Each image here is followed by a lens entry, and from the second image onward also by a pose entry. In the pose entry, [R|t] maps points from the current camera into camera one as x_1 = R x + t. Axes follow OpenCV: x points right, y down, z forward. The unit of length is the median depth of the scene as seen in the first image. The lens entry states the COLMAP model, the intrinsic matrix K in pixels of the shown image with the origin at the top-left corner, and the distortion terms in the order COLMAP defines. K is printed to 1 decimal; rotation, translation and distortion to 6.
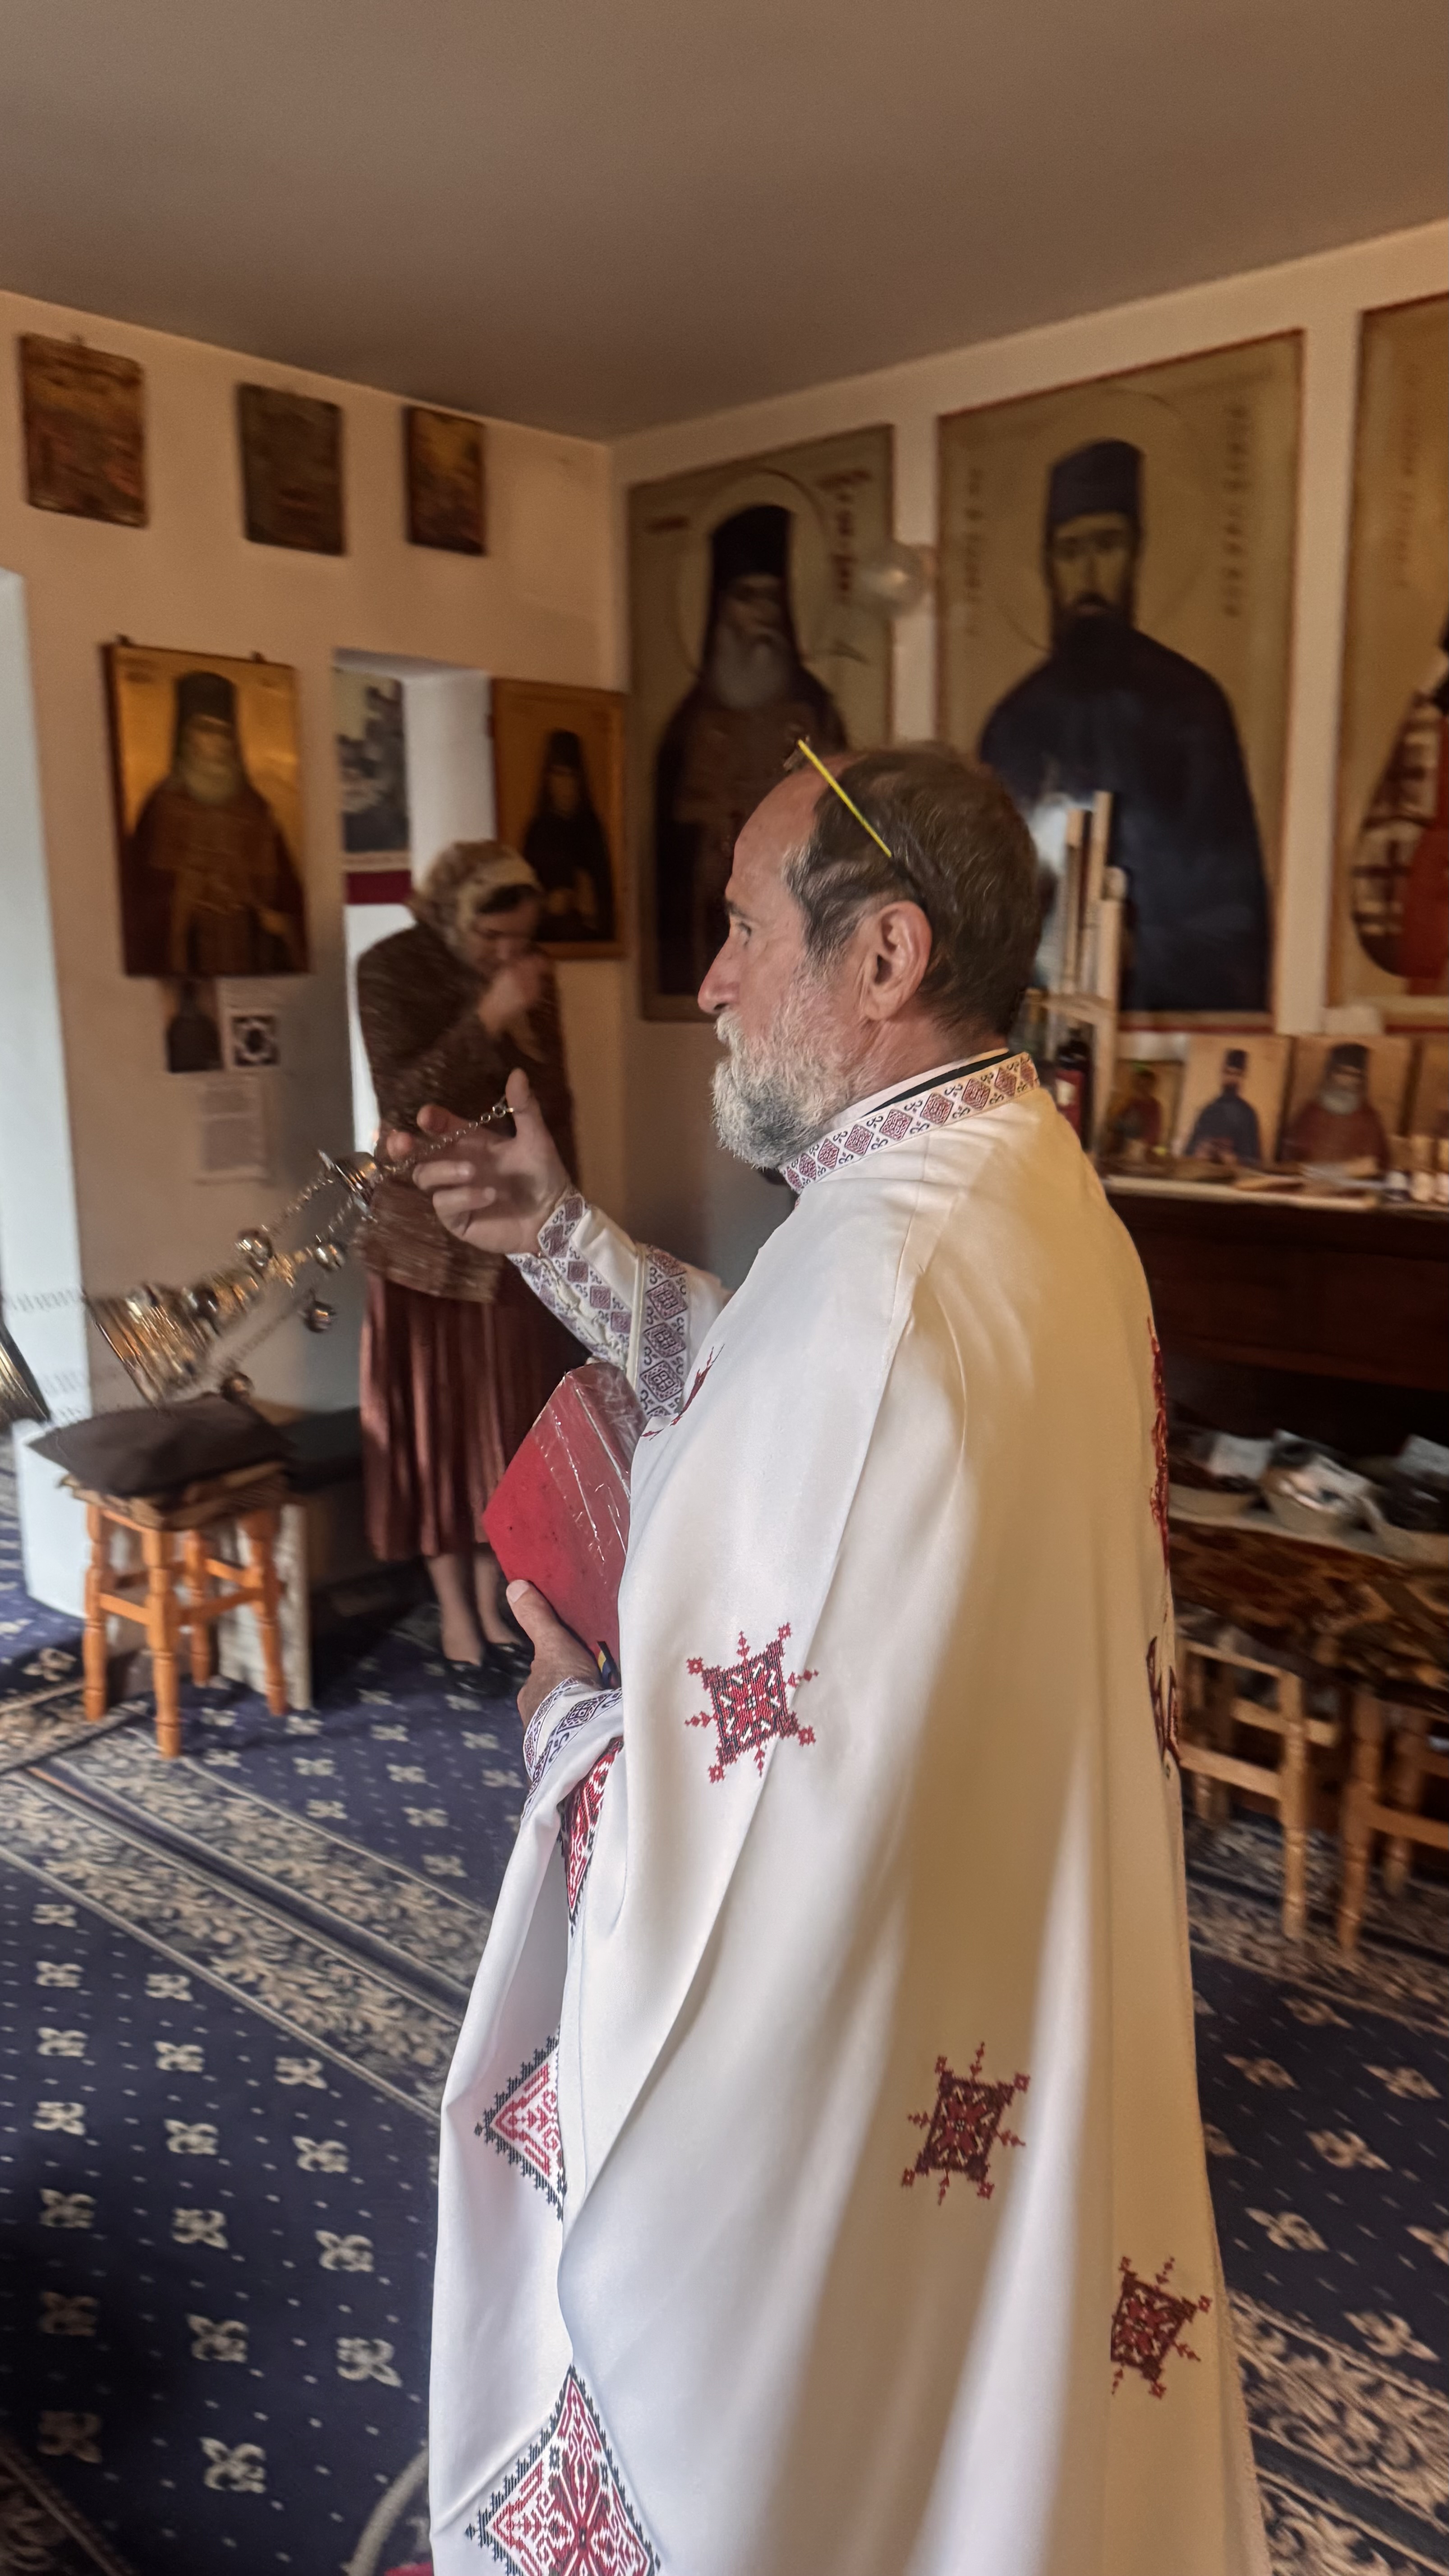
lens RADIAL K [[1810.4, 0, 696.7], [0, 1810.4, 1266.3], [0, 0, 1]] dist [0.088946, -0.131523]
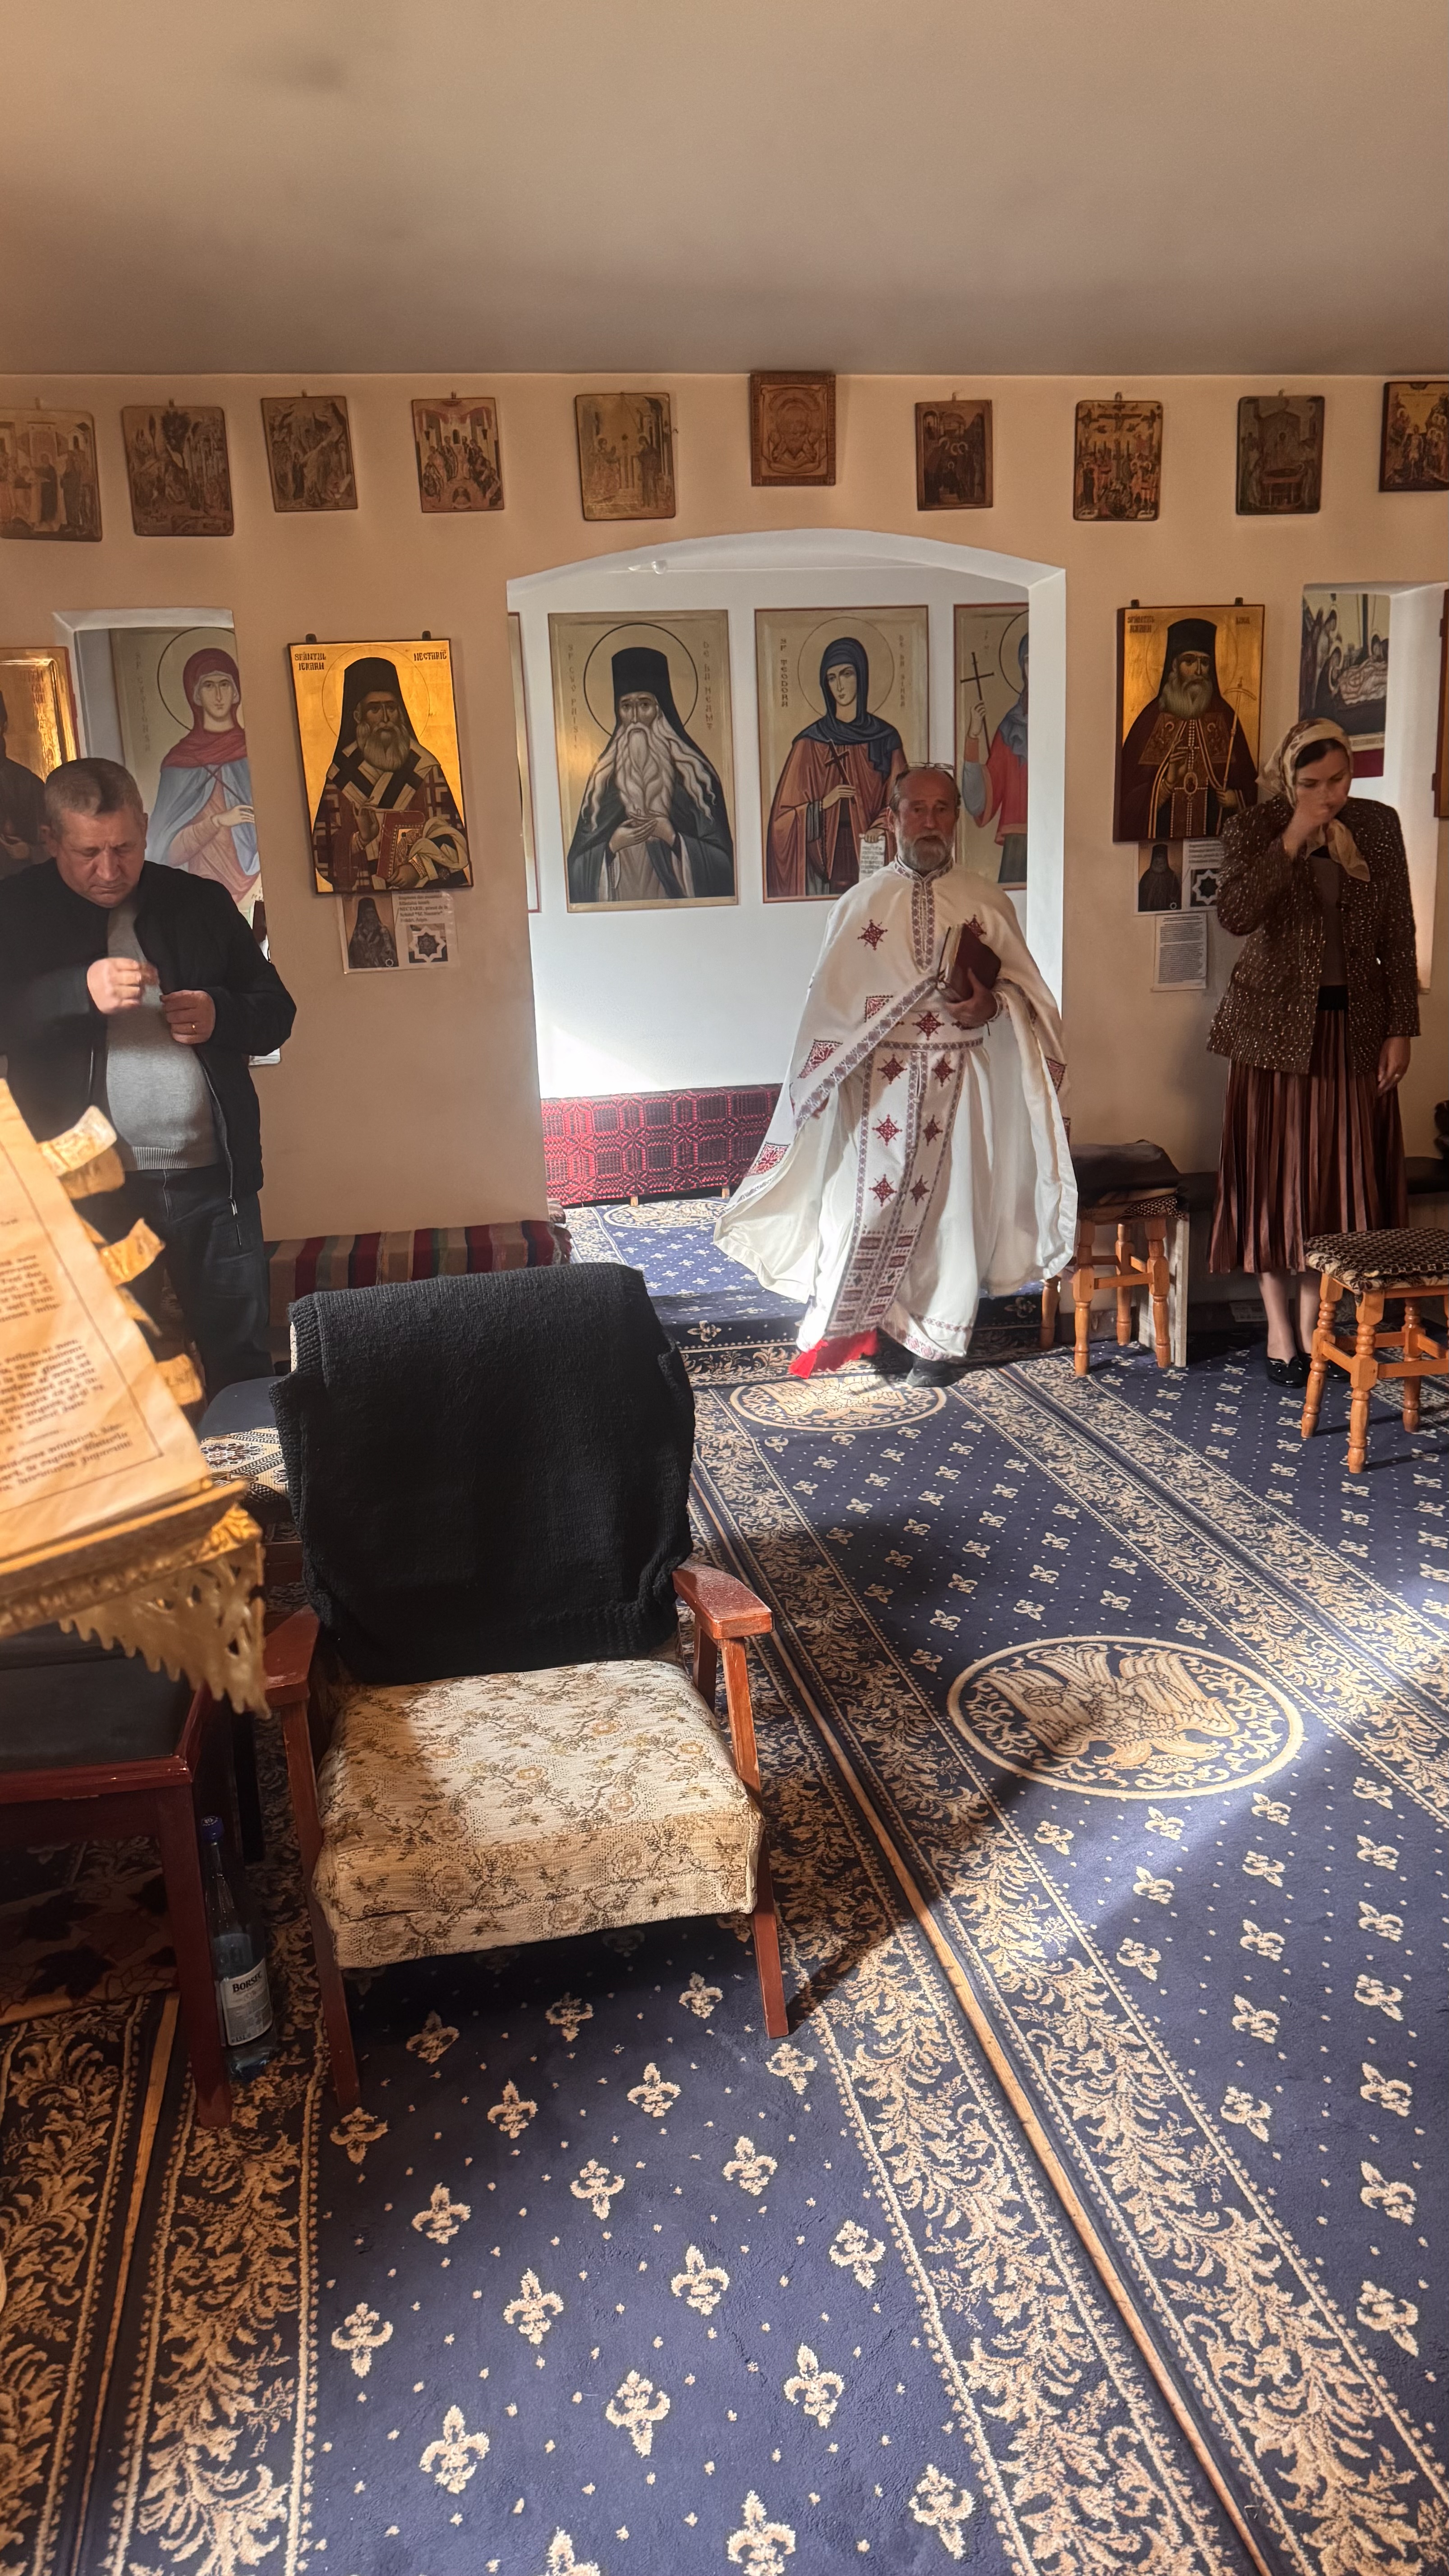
lens RADIAL K [[1810.4, 0, 730.7], [0, 1810.4, 1295.7], [0, 0, 1]] dist [0.088946, -0.131523]
pose [[0.792489, 0.127367, -0.596438, 0.357195], [-0.079710, 0.991192, 0.105754, 0.068564], [0.604655, -0.036267, 0.795662, -0.347935]]
